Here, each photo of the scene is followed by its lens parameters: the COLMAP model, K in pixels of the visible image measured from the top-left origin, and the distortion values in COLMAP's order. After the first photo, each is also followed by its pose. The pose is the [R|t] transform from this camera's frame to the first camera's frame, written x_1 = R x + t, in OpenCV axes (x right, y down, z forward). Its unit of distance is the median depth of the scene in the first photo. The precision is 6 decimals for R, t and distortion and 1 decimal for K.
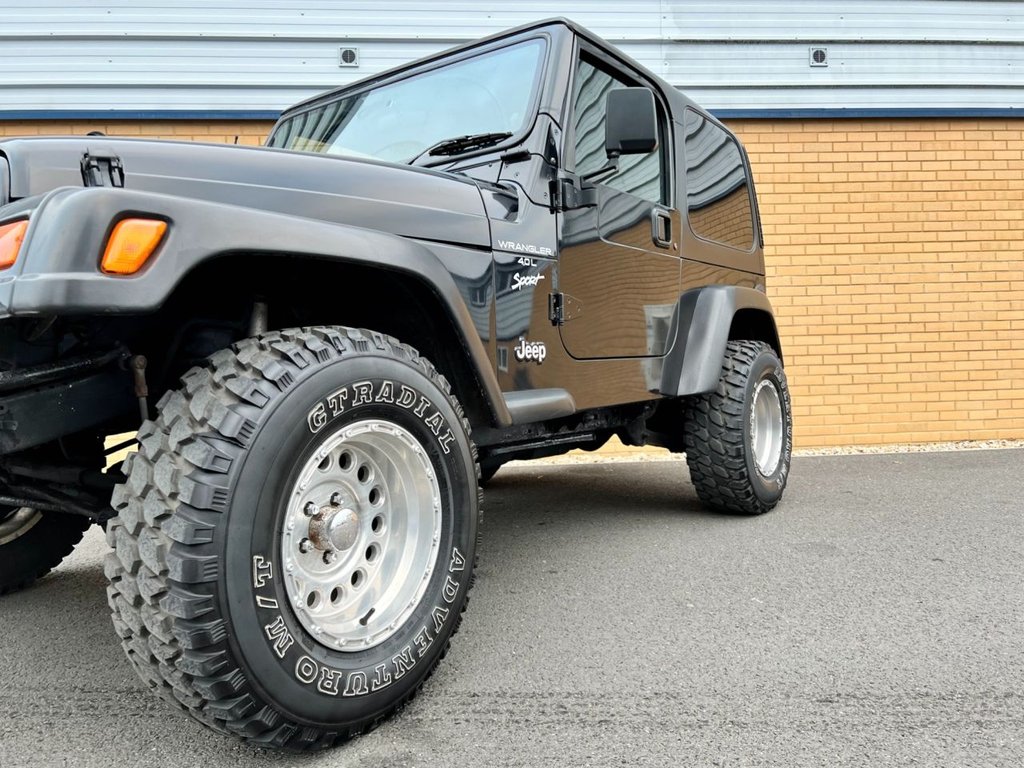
lens RADIAL K [[746.5, 0, 506.9], [0, 746.5, 400.8], [0, 0, 1]] dist [0.042097, -0.044037]
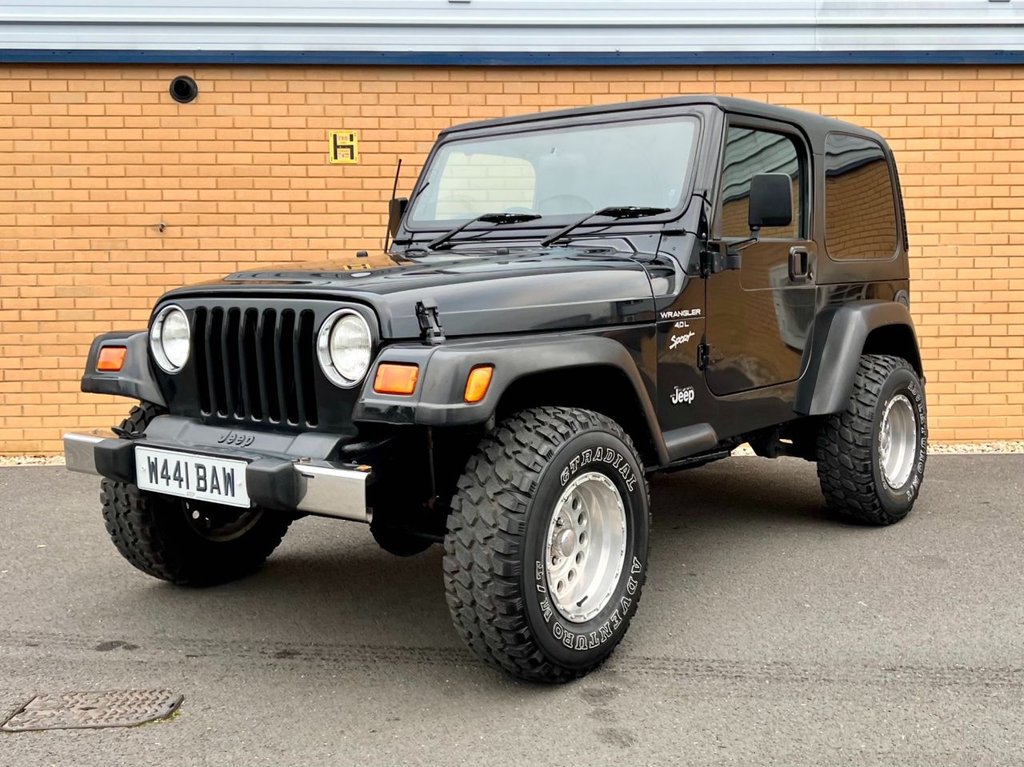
lens RADIAL K [[1096.8, 0, 544.1], [0, 1096.8, 364.5], [0, 0, 1]] dist [0.102206, -0.202242]
pose [[0.999041, 0.024454, -0.036332, -0.147964], [-0.022843, 0.998766, 0.044109, -0.217021], [0.037366, -0.043237, 0.998366, -0.912171]]
